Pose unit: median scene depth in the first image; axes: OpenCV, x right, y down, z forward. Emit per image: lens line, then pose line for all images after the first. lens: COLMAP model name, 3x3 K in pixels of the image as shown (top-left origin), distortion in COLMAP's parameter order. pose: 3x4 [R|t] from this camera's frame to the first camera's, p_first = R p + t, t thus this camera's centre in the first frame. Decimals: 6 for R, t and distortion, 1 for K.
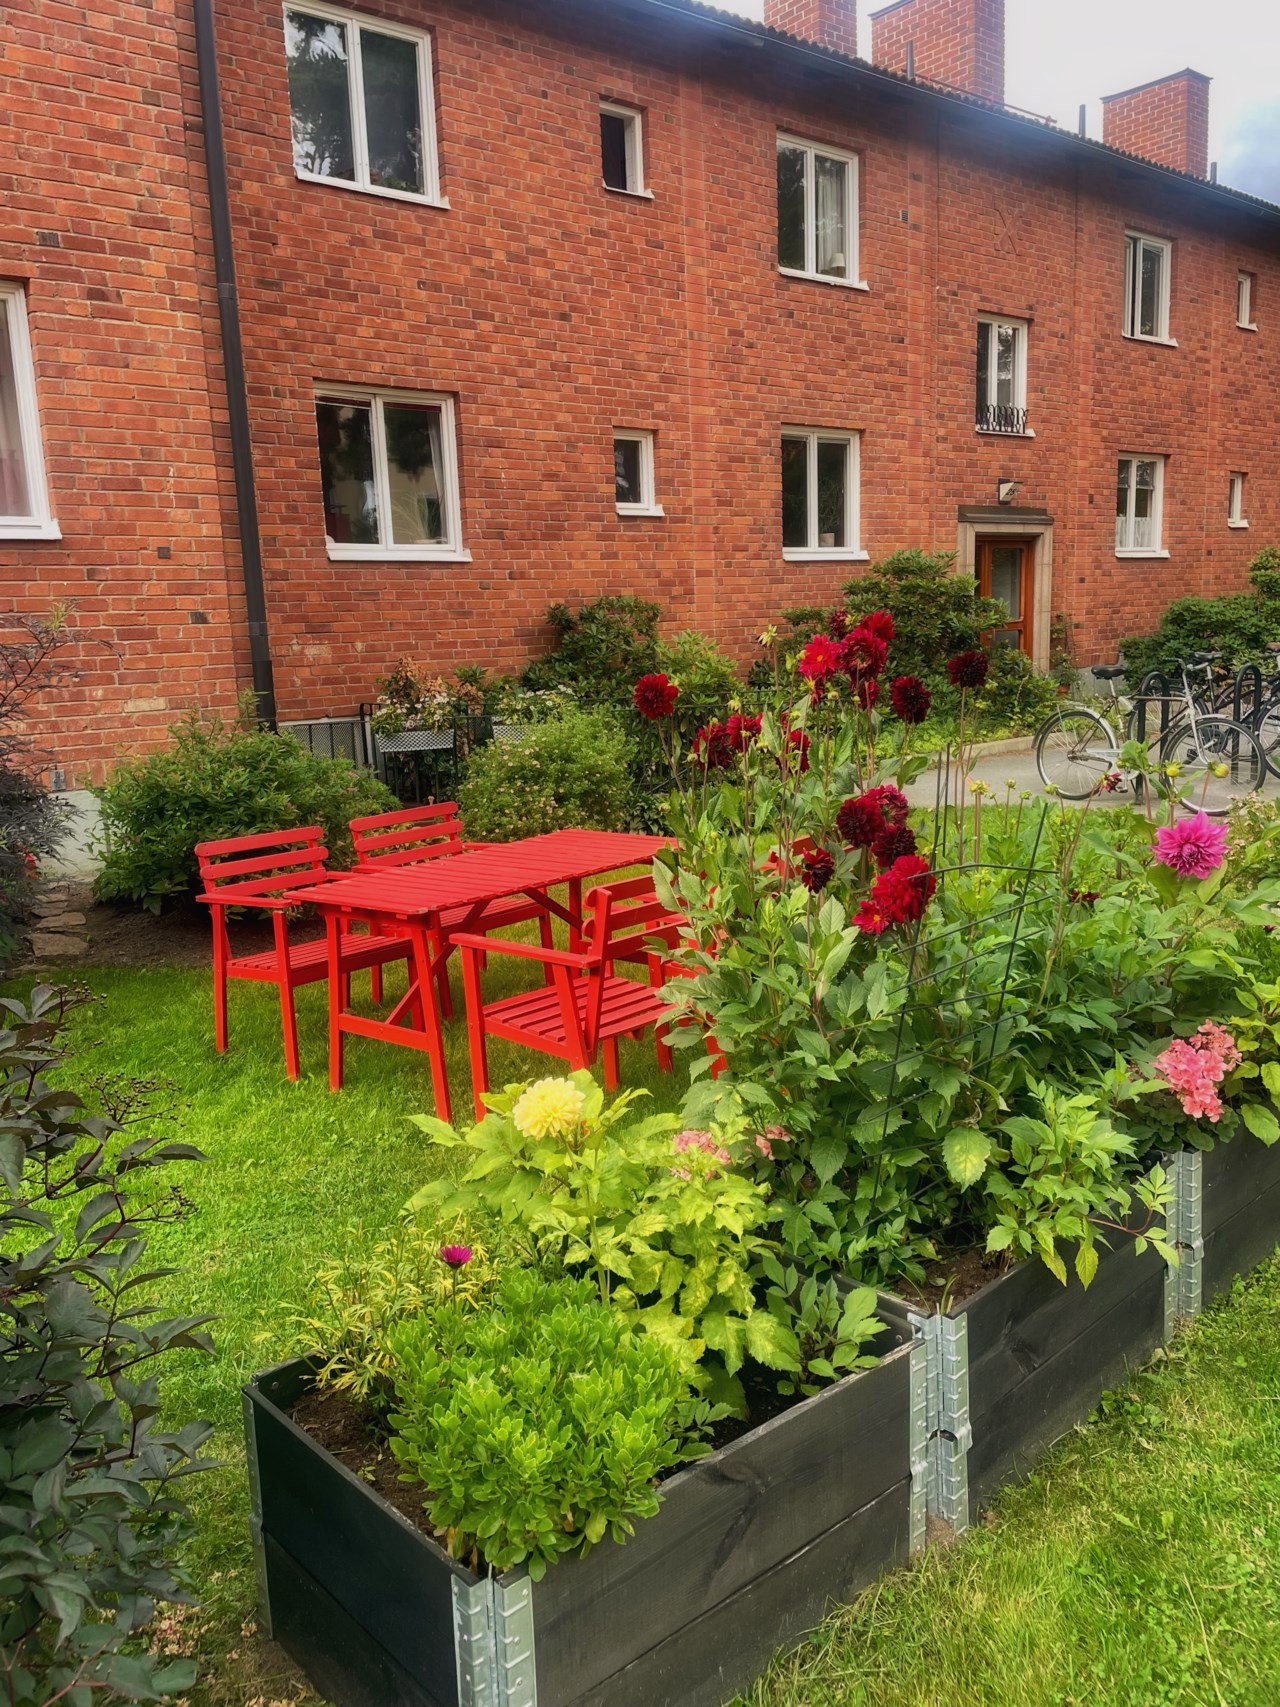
lens RADIAL K [[1289.8, 0, 633.1], [0, 1289.8, 857.0], [0, 0, 1]] dist [0.025633, -0.039051]
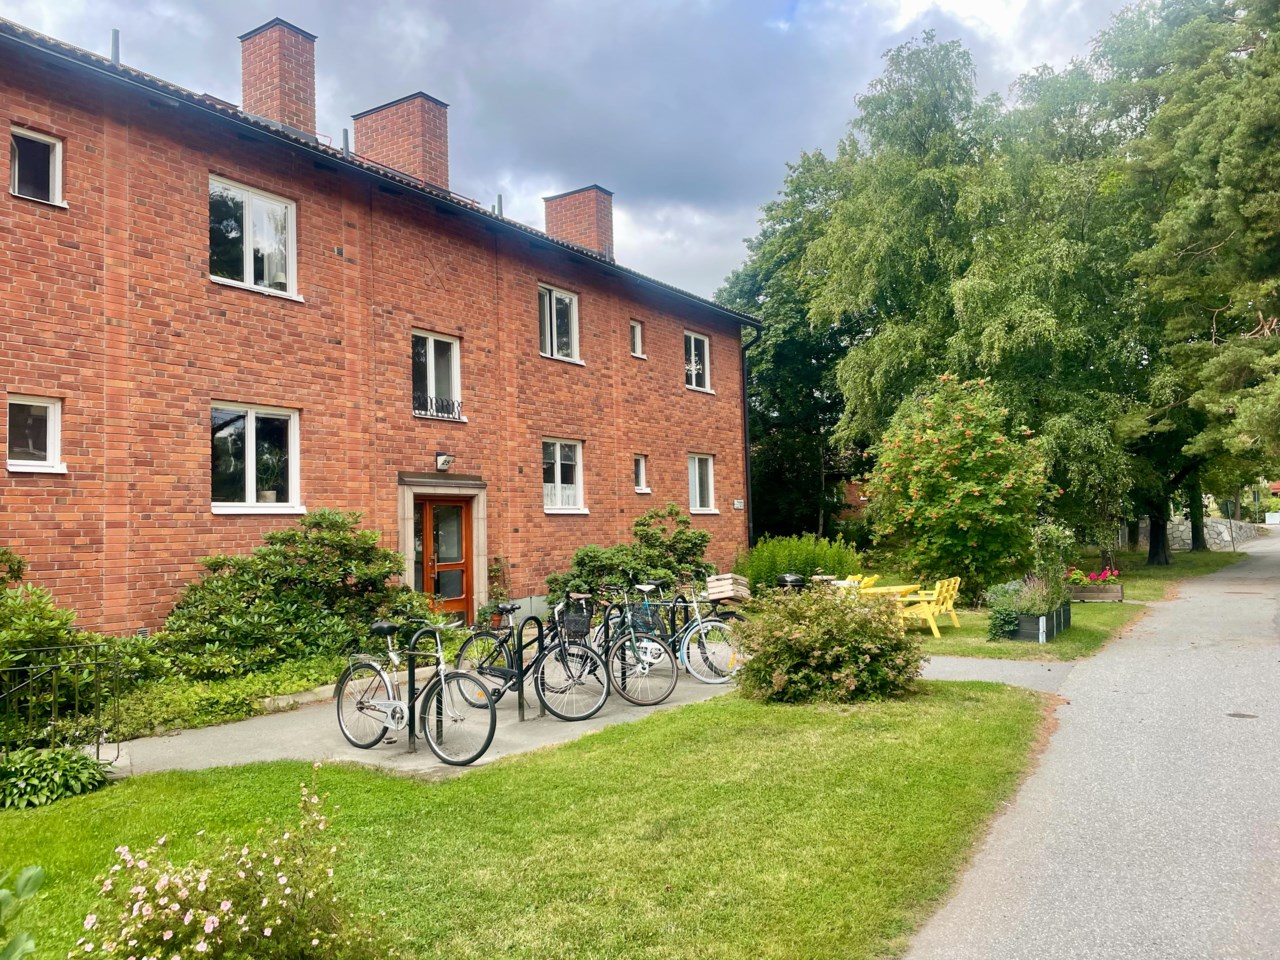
lens RADIAL K [[938.0, 0, 648.7], [0, 938.0, 481.5], [0, 0, 1]] dist [-0.007853, -0.028294]
pose [[0.946495, 0.031755, 0.321152, 0.195649], [0.047270, 0.970772, -0.235302, -0.041017], [-0.319238, 0.237893, 0.917330, 0.104287]]
